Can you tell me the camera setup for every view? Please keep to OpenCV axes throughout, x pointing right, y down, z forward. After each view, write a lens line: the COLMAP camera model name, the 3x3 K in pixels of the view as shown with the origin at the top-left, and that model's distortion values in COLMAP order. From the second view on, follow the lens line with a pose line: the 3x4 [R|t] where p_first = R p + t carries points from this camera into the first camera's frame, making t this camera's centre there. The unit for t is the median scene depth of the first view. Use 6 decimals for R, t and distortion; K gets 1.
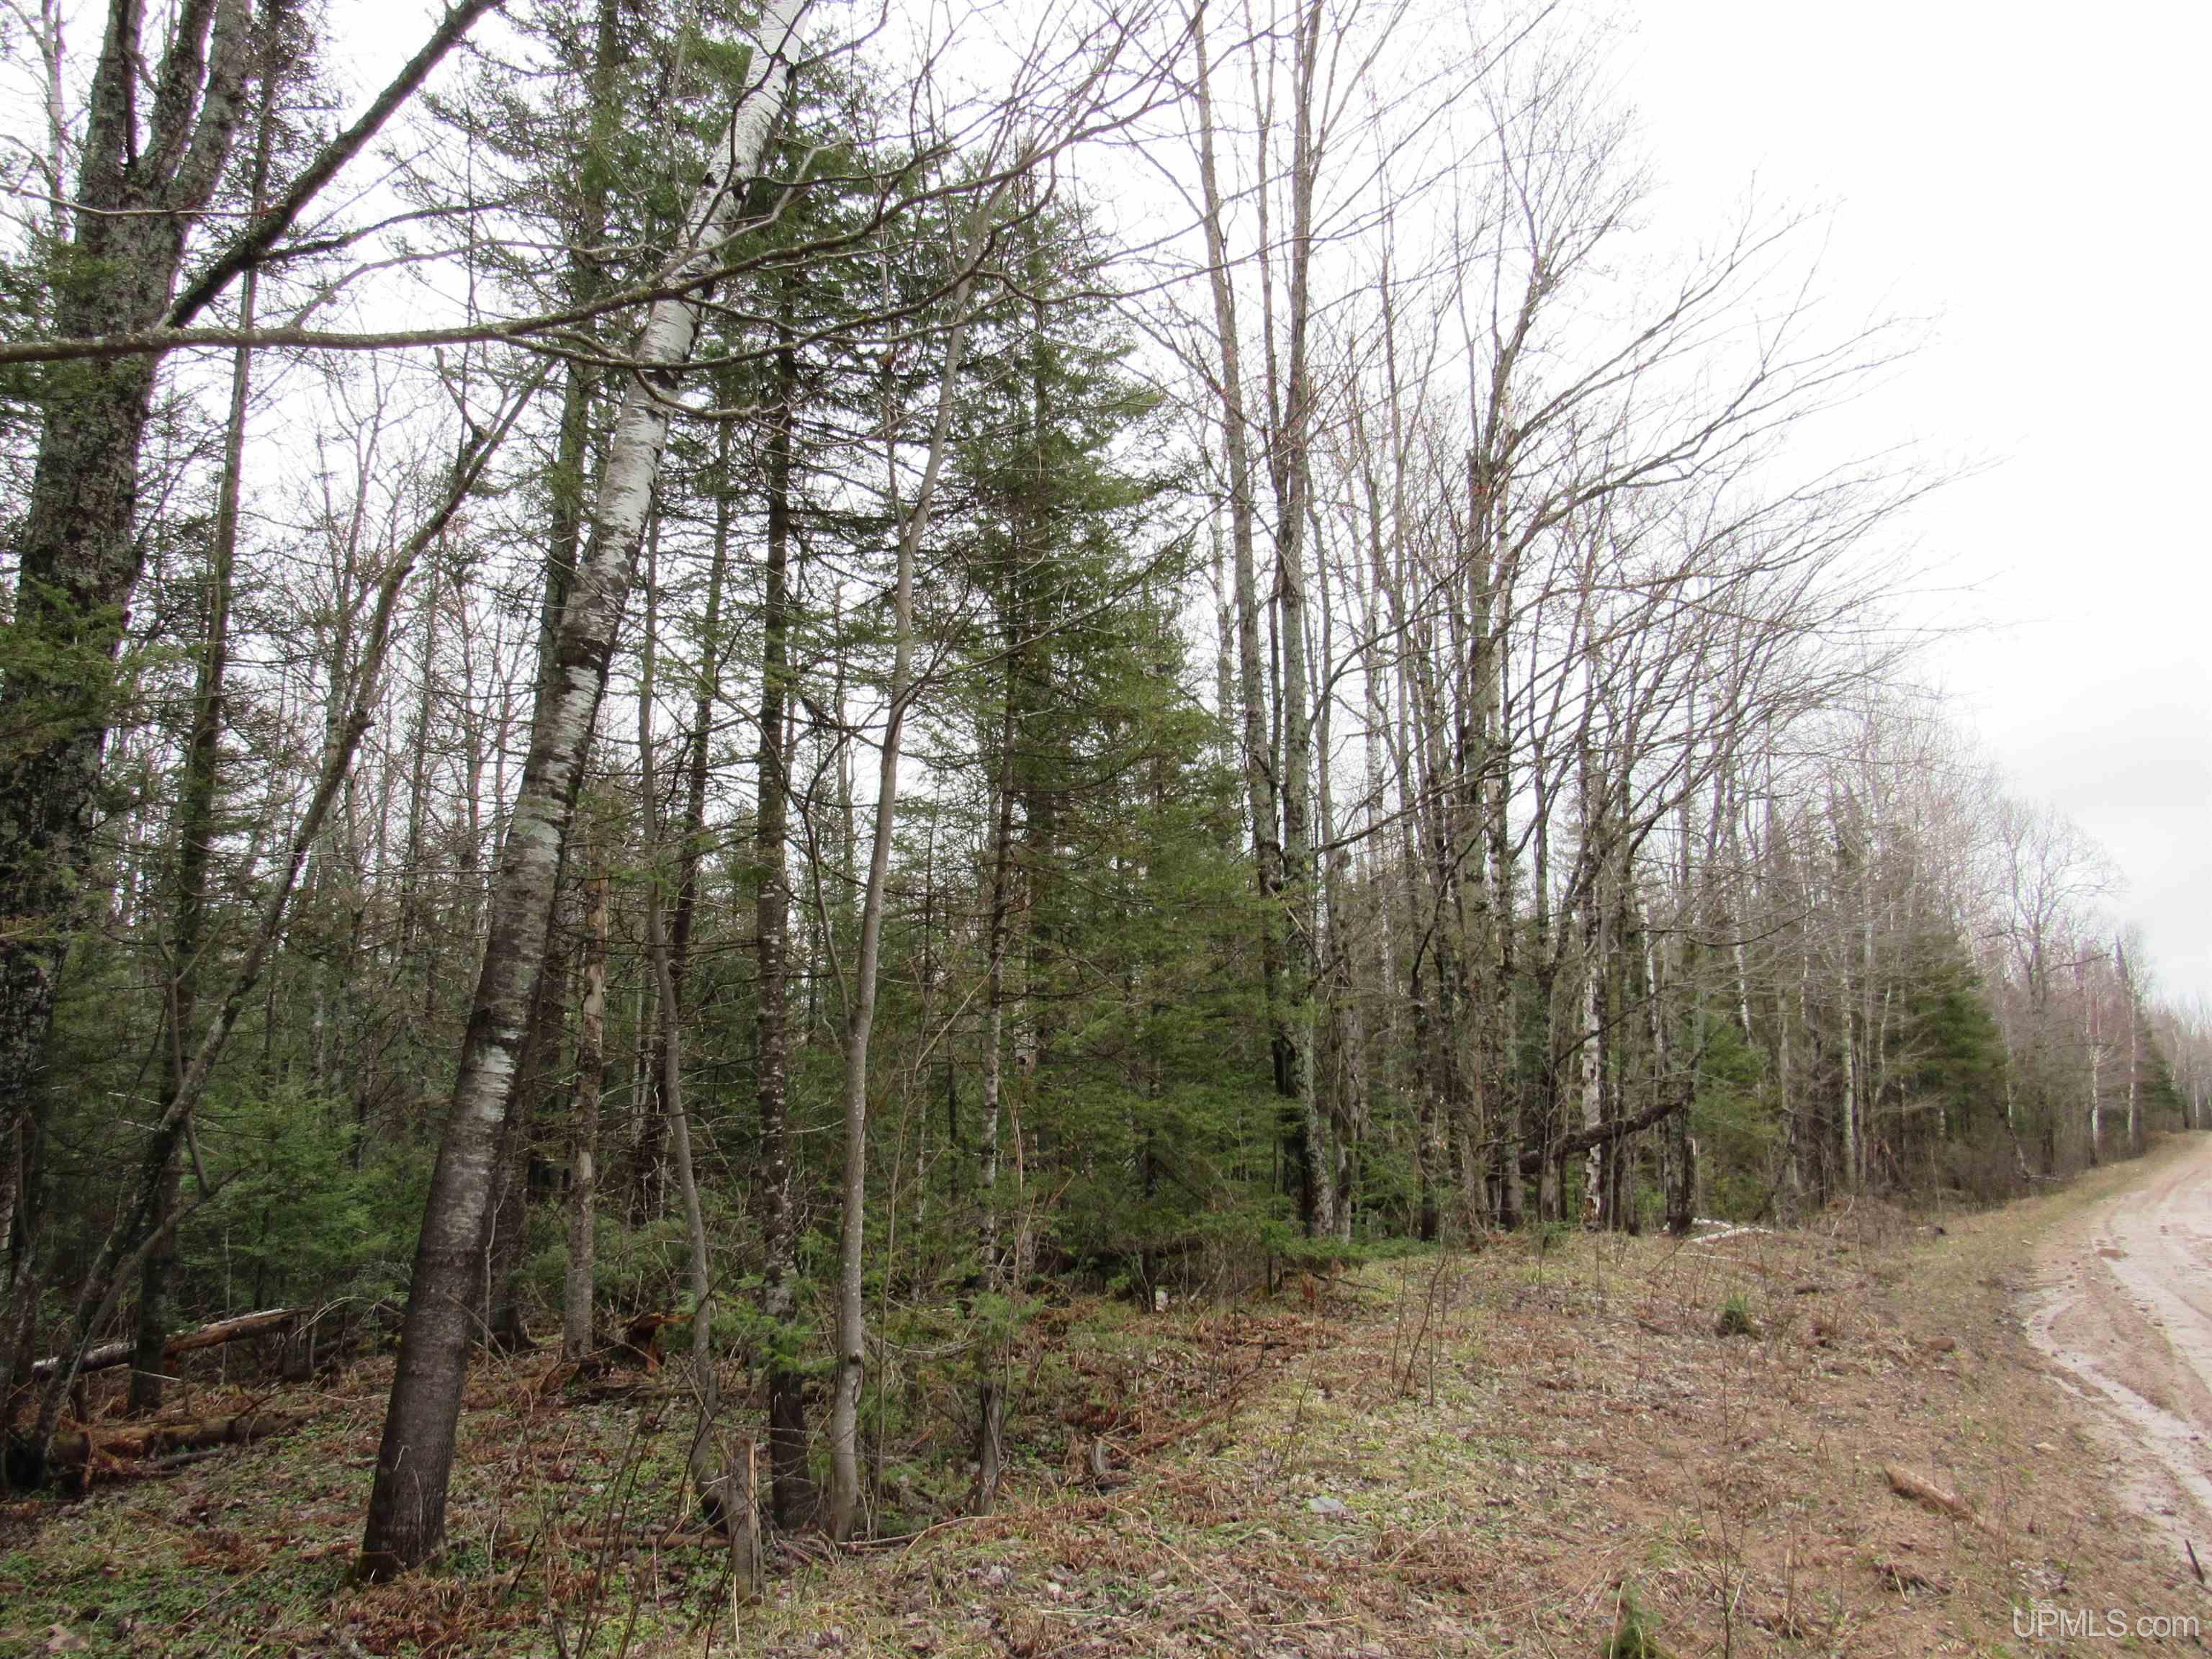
lens RADIAL K [[1567.5, 0, 1110.3], [0, 1567.5, 829.1], [0, 0, 1]] dist [-0.007260, 0.000496]
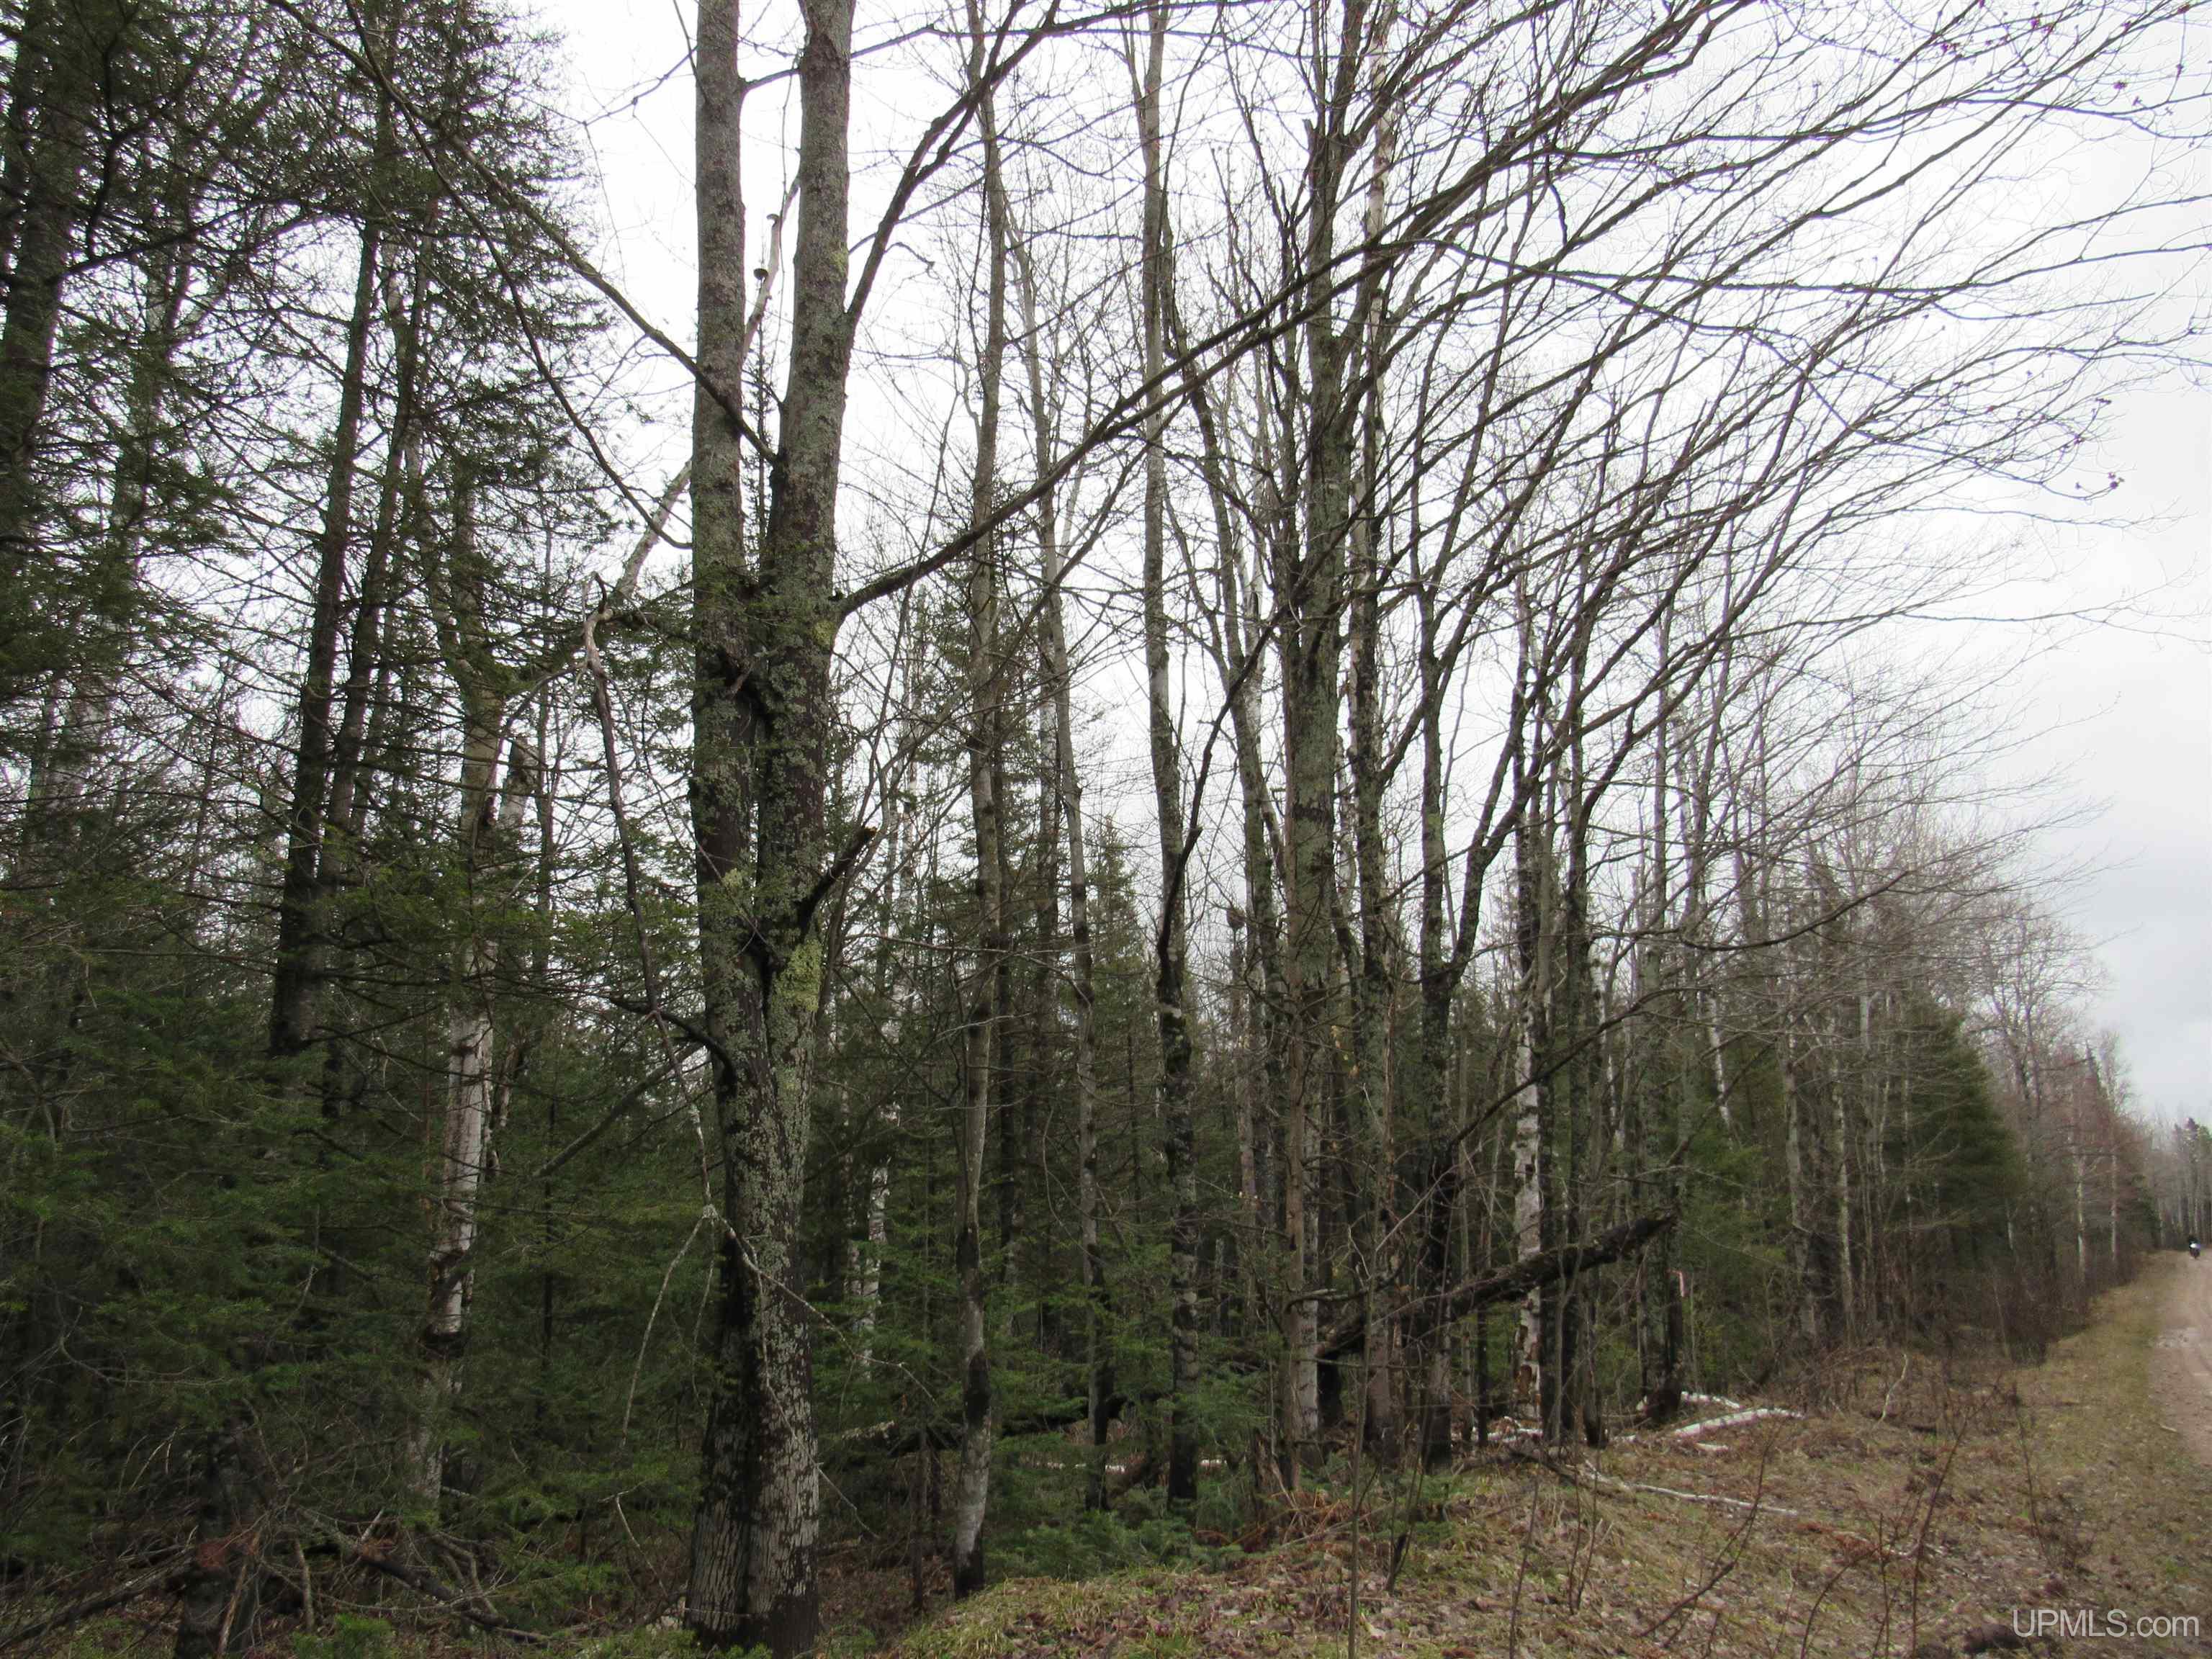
lens RADIAL K [[1567.5, 0, 1102.0], [0, 1567.5, 834.5], [0, 0, 1]] dist [-0.007260, 0.000496]
pose [[0.999588, 0.009950, 0.026907, 0.110591], [-0.008132, 0.997730, -0.066854, 0.061016], [-0.027512, 0.066608, 0.997400, 0.342966]]
